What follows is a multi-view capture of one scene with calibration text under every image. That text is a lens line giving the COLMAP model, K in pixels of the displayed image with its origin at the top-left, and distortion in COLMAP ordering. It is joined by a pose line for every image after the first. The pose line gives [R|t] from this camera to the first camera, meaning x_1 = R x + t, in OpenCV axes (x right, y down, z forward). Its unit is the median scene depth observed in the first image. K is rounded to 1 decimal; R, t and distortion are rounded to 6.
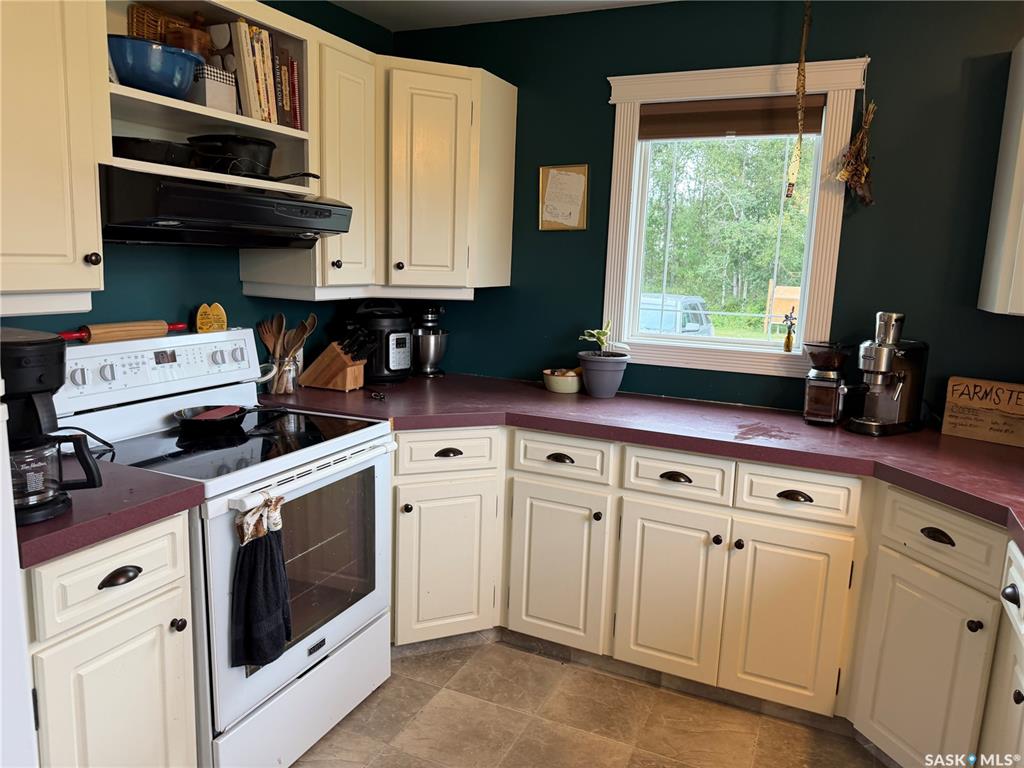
lens RADIAL K [[723.5, 0, 511.5], [0, 723.5, 380.2], [0, 0, 1]] dist [0.010983, -0.001730]
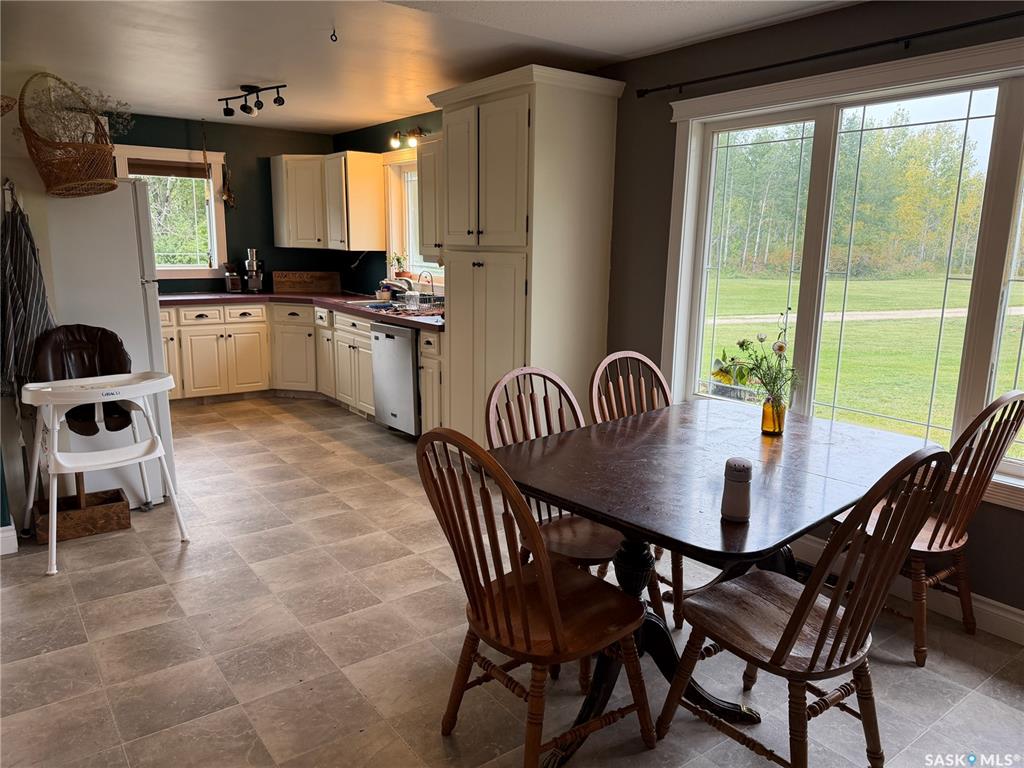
lens RADIAL K [[723.5, 0, 509.2], [0, 723.5, 381.4], [0, 0, 1]] dist [0.010983, -0.001730]
pose [[0.493458, -0.202169, 0.845947, -1.418198], [0.145577, 0.978088, 0.148831, 0.131293], [-0.857500, 0.049709, 0.512077, -1.214098]]
